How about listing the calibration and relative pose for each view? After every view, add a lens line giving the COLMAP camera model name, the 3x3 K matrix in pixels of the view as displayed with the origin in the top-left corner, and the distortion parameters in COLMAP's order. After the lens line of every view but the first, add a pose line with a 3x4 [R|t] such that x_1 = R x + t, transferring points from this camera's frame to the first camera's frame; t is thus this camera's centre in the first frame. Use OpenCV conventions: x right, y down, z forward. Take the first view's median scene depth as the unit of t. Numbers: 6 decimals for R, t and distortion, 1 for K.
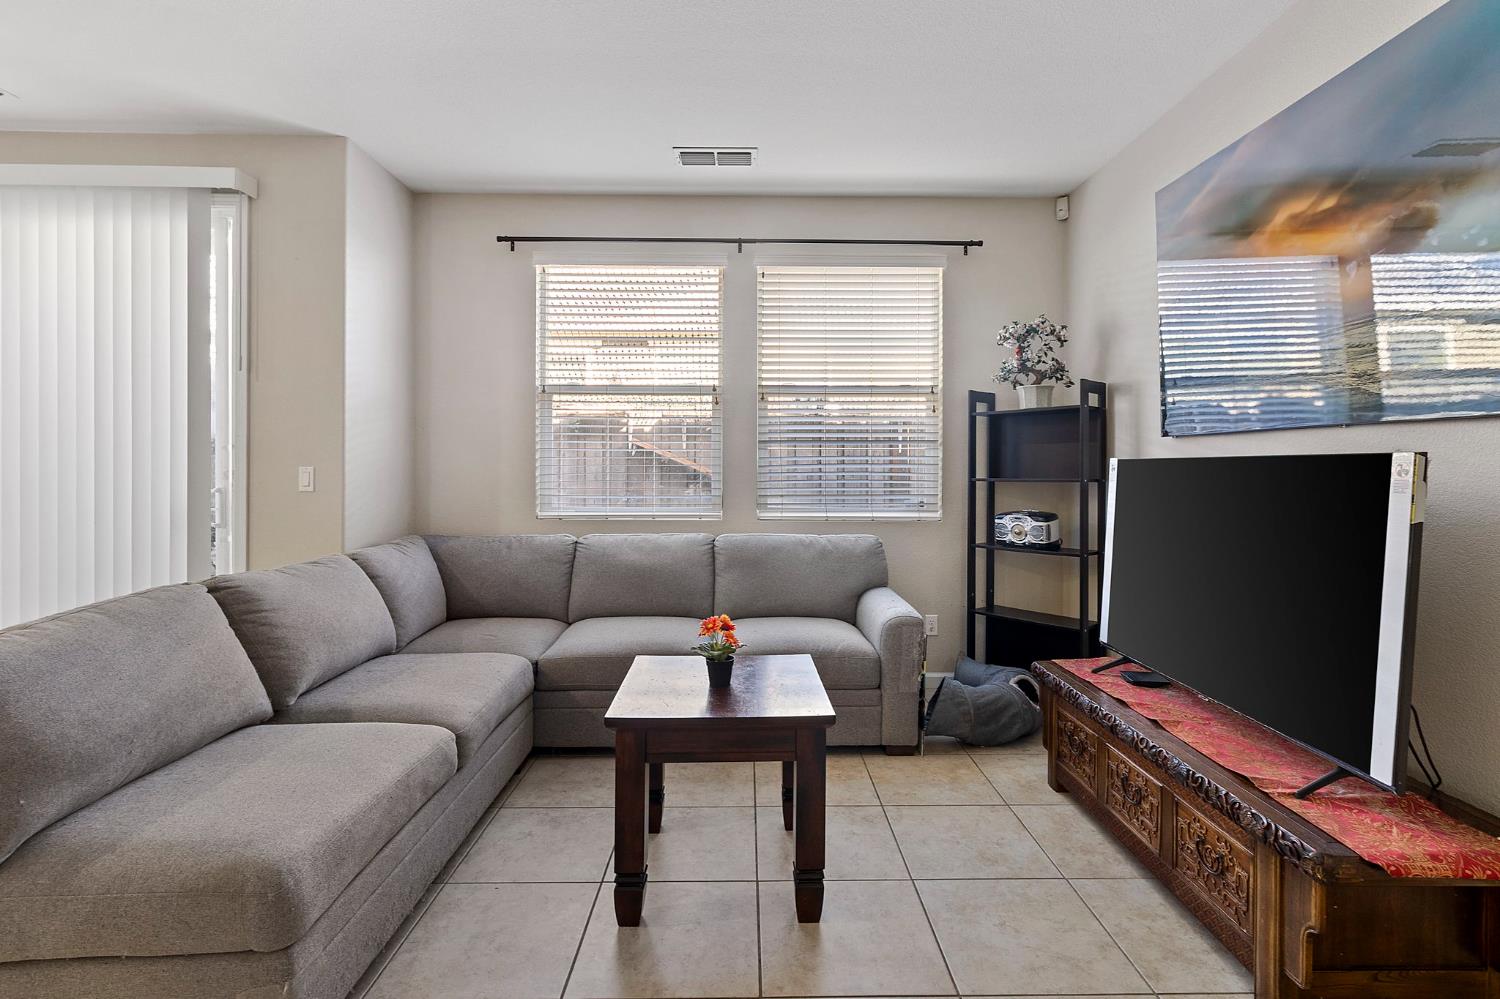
lens RADIAL K [[703.5, 0, 767.2], [0, 703.5, 474.7], [0, 0, 1]] dist [0.001506, -0.000409]
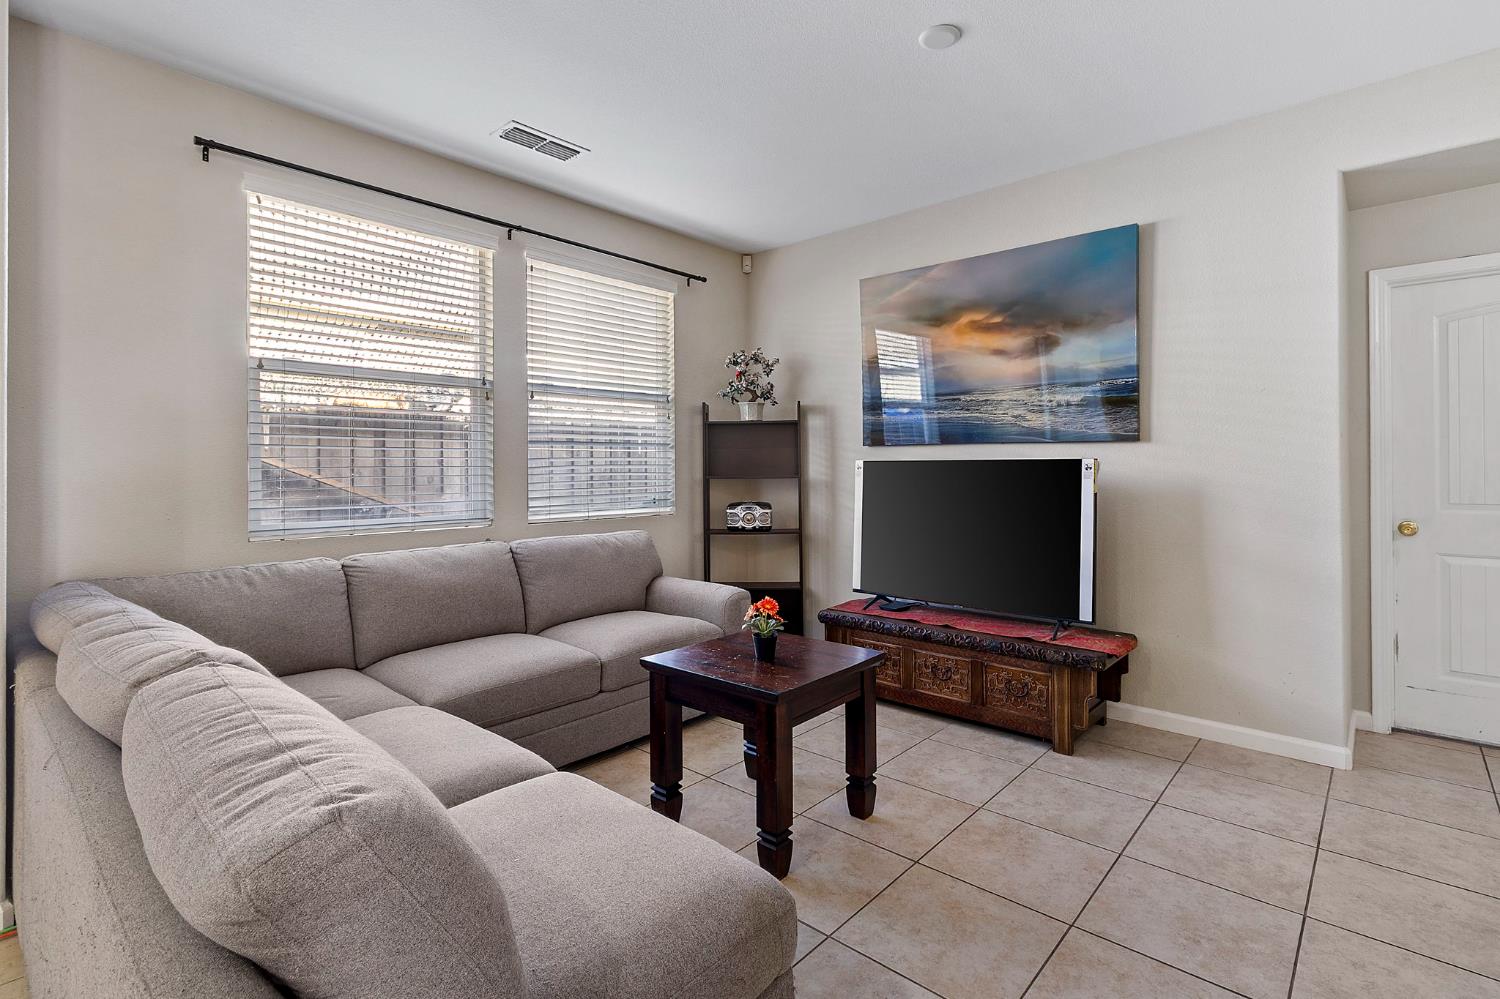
lens RADIAL K [[703.5, 0, 763.3], [0, 703.5, 463.9], [0, 0, 1]] dist [0.001506, -0.000409]
pose [[0.674065, -0.002306, 0.738669, -0.538388], [0.013082, 0.999876, -0.008817, -0.004721], [-0.738556, 0.015606, 0.674011, 0.133178]]
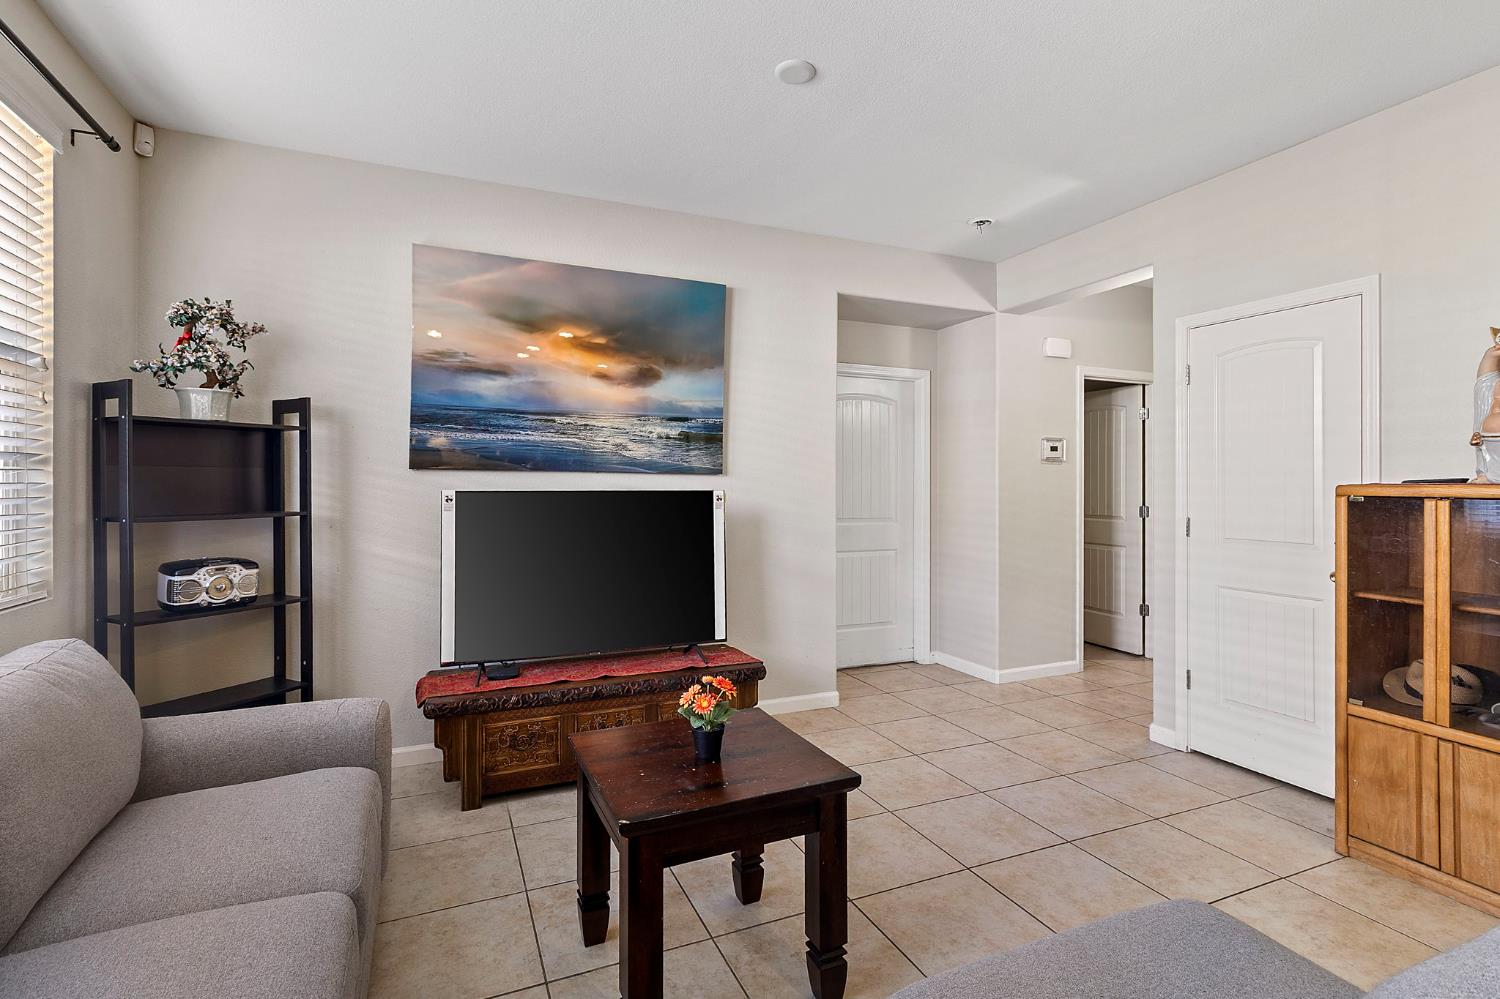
lens RADIAL K [[719.1, 0, 757.3], [0, 719.1, 484.9], [0, 0, 1]] dist [0.003256, -0.000296]
pose [[-0.383331, -0.003139, 0.923606, -0.542413], [0.005828, 0.999966, 0.005817, -0.026696], [-0.923593, 0.007613, -0.383299, 0.754080]]
